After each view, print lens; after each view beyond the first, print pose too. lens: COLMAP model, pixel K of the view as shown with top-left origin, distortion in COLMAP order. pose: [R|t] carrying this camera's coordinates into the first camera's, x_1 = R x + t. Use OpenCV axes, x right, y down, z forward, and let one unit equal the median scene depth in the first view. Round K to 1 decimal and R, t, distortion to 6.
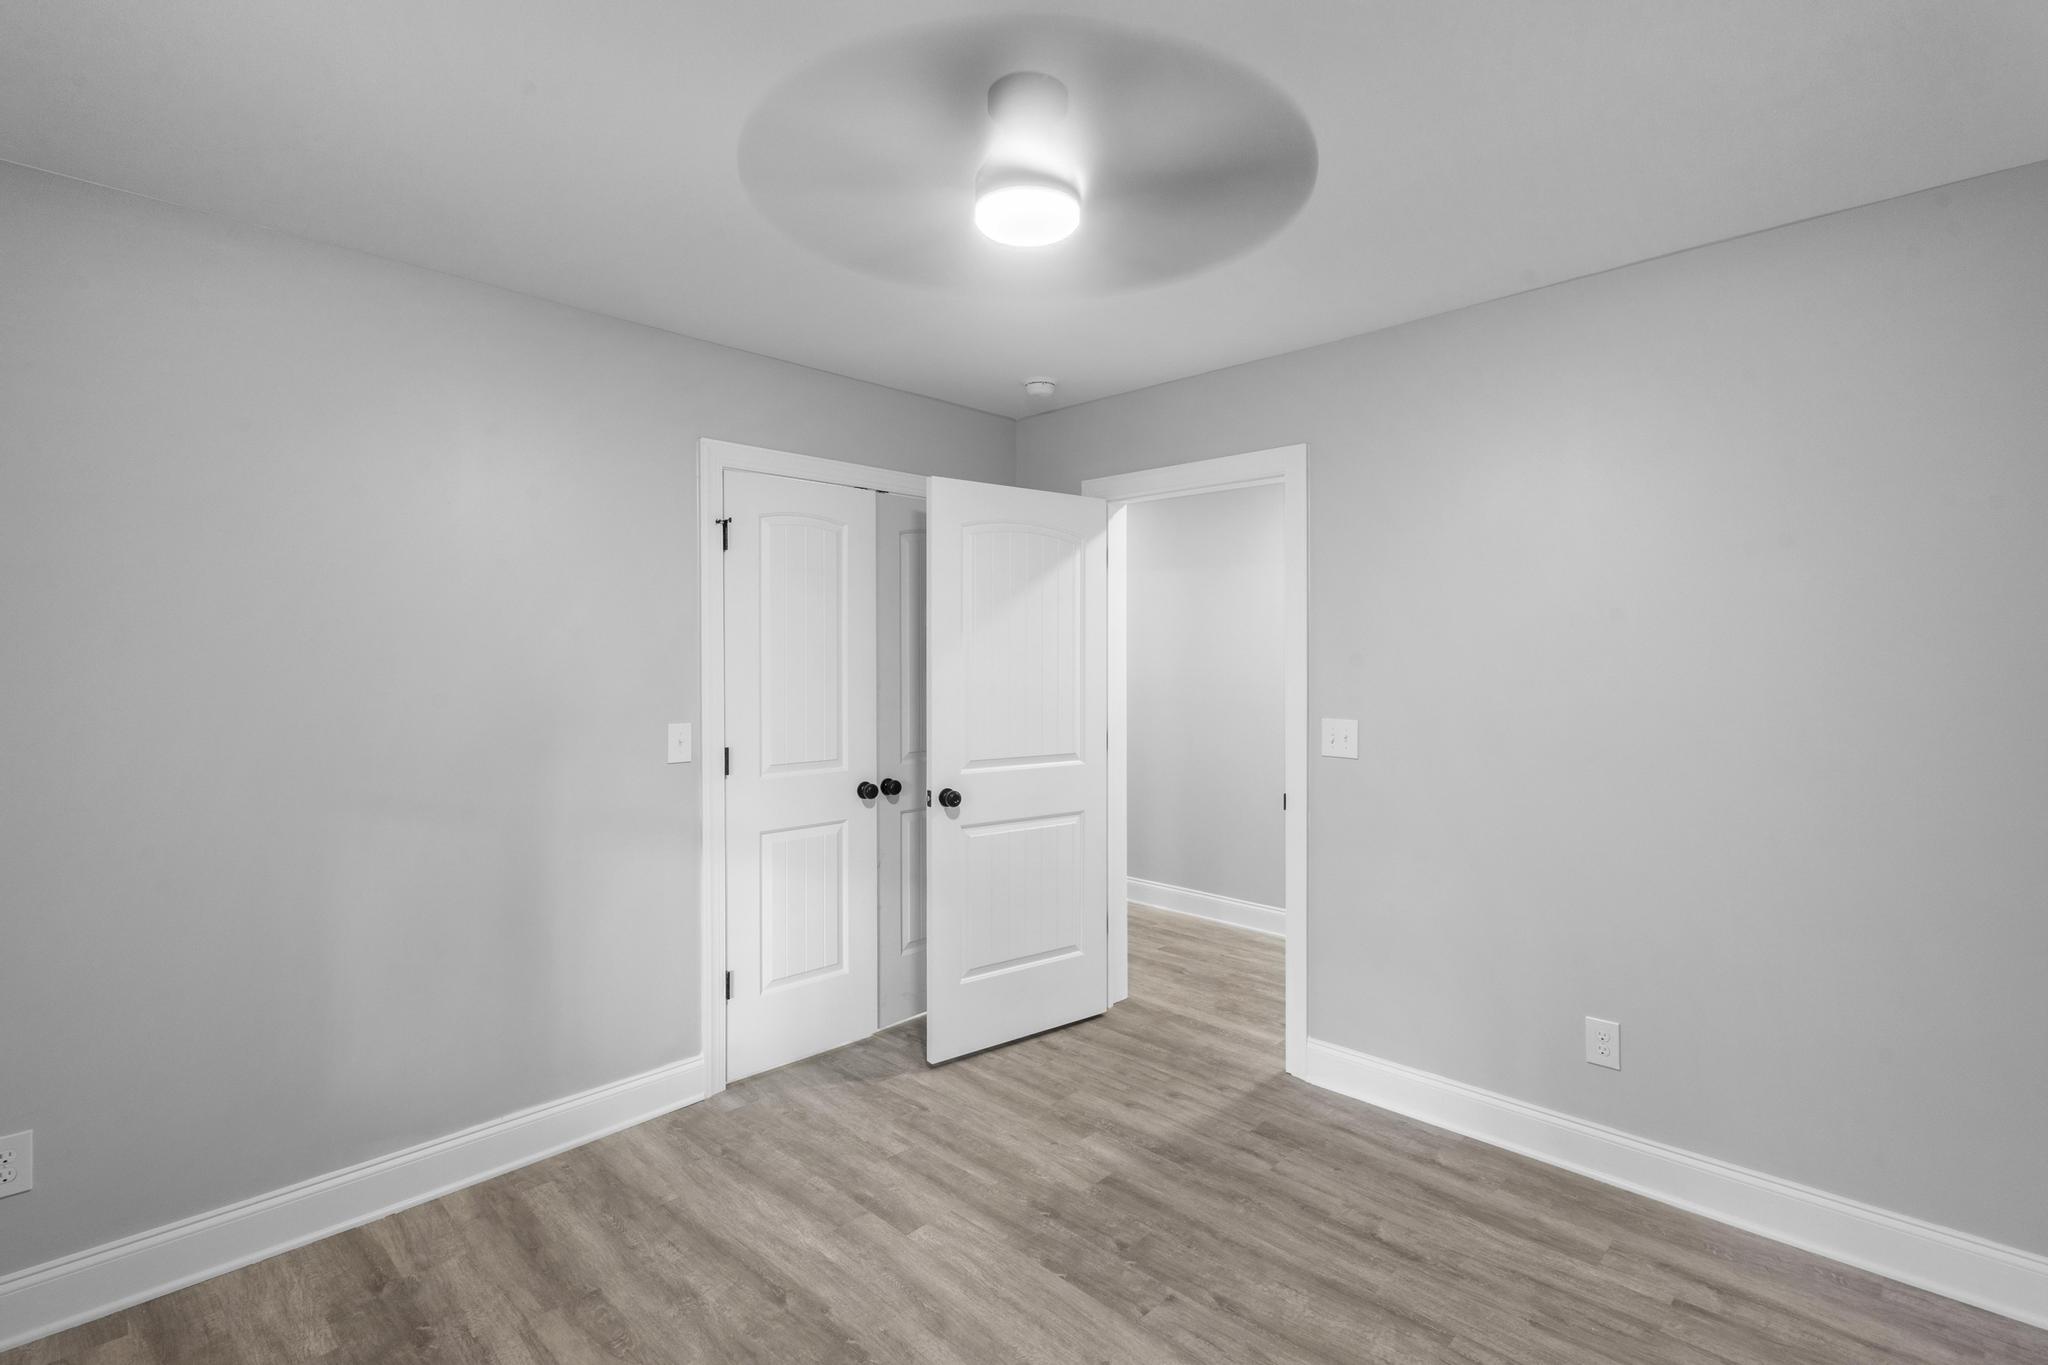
lens RADIAL K [[936.0, 0, 1031.1], [0, 936.0, 667.2], [0, 0, 1]] dist [0.004656, -0.001243]
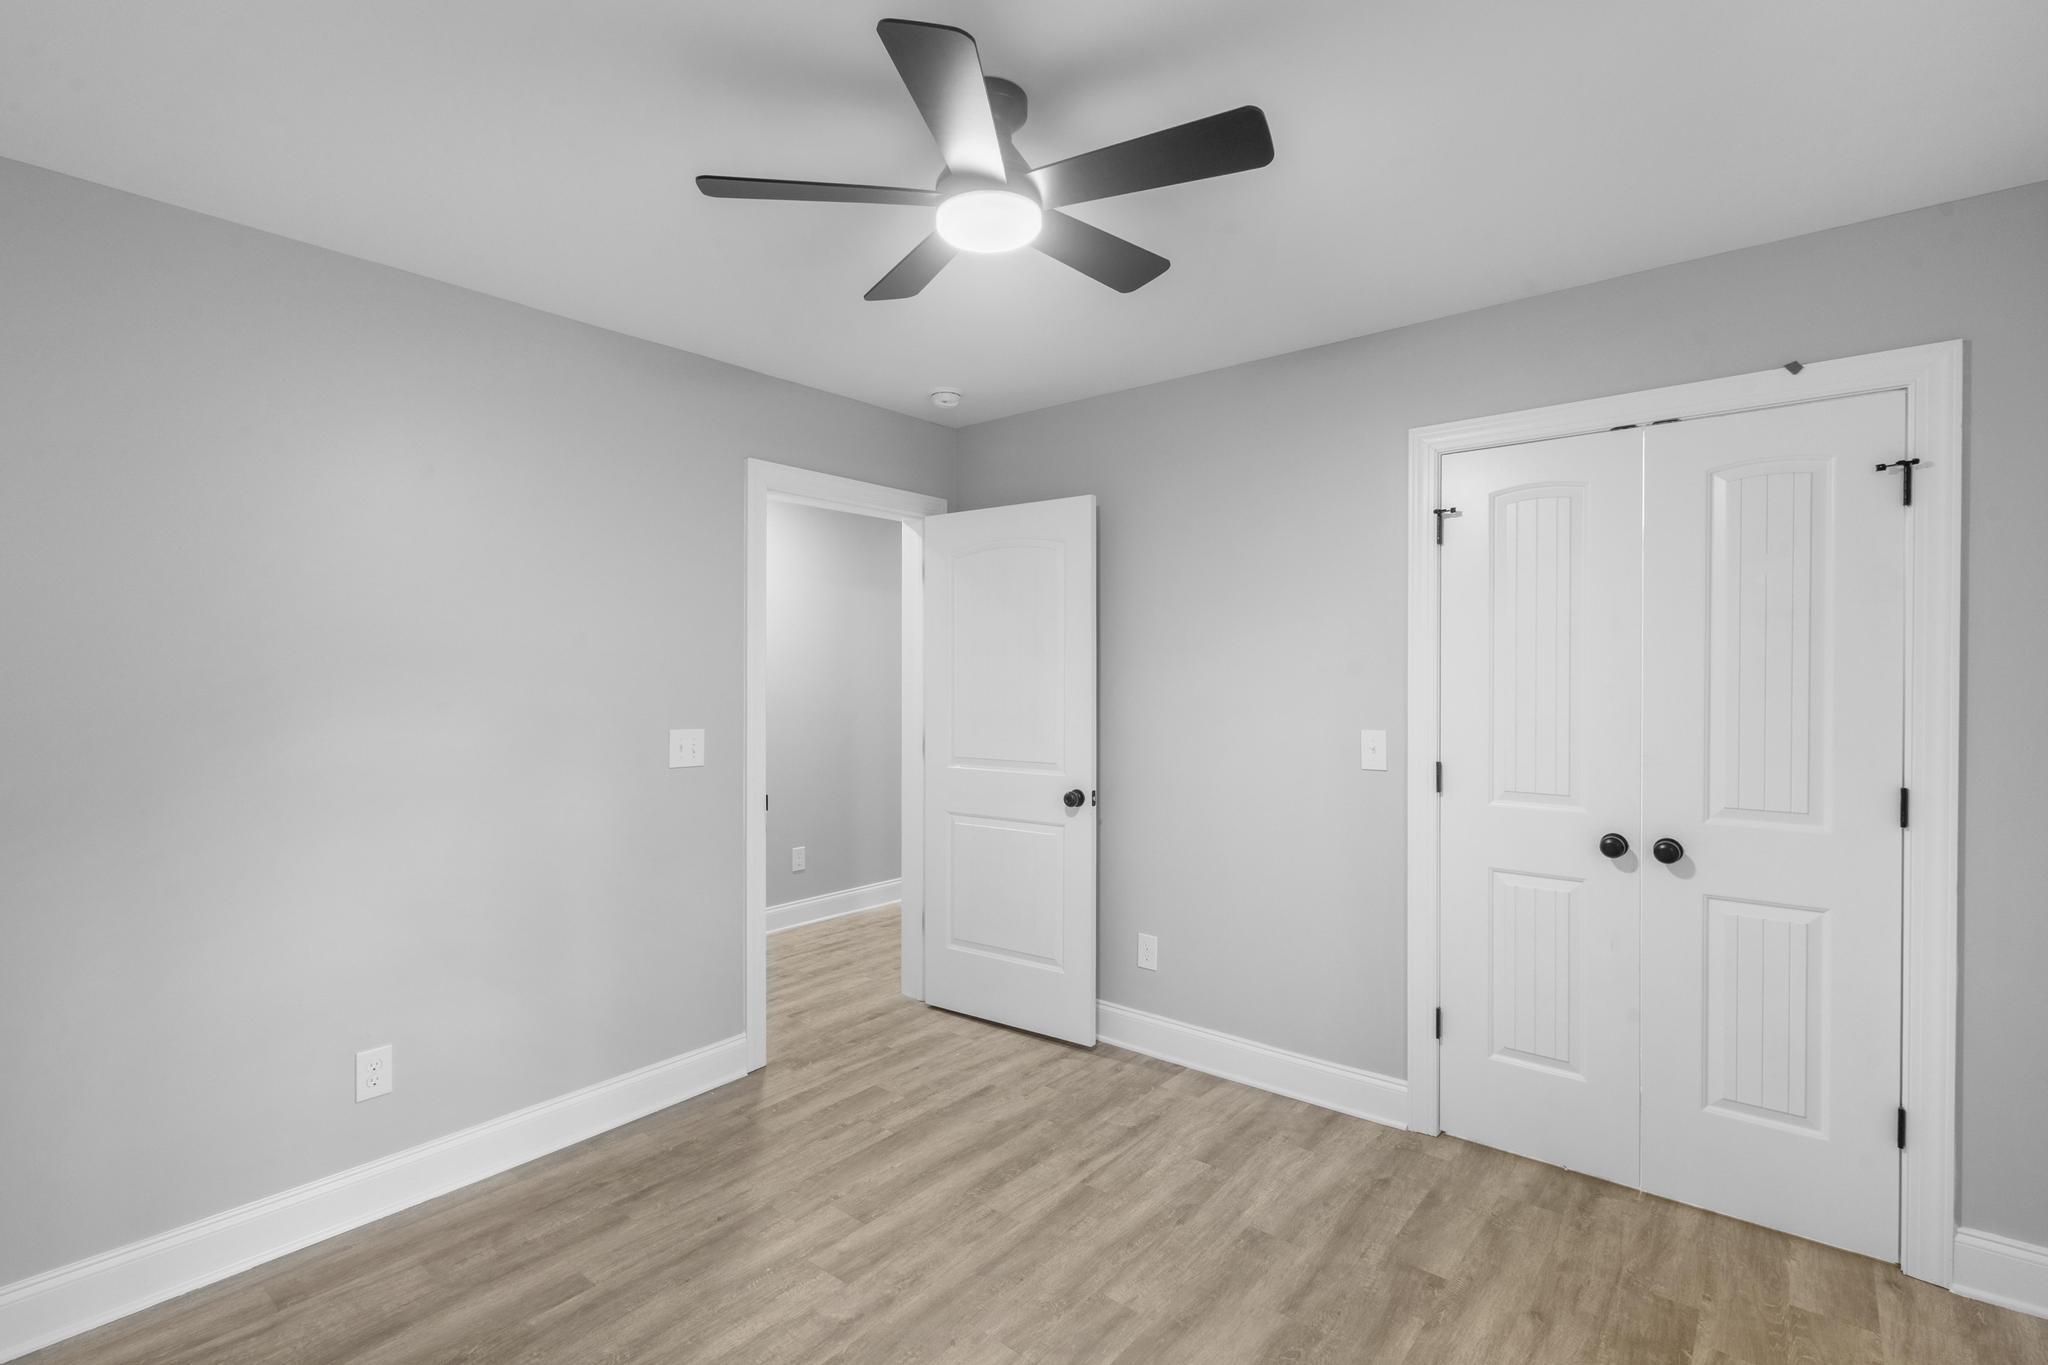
lens RADIAL K [[936.0, 0, 1032.4], [0, 936.0, 680.4], [0, 0, 1]] dist [0.004656, -0.001243]
pose [[0.084116, 0.013383, -0.996366, 0.535788], [-0.002997, 0.999909, 0.013177, -0.003781], [0.996451, 0.001878, 0.084149, 0.522669]]
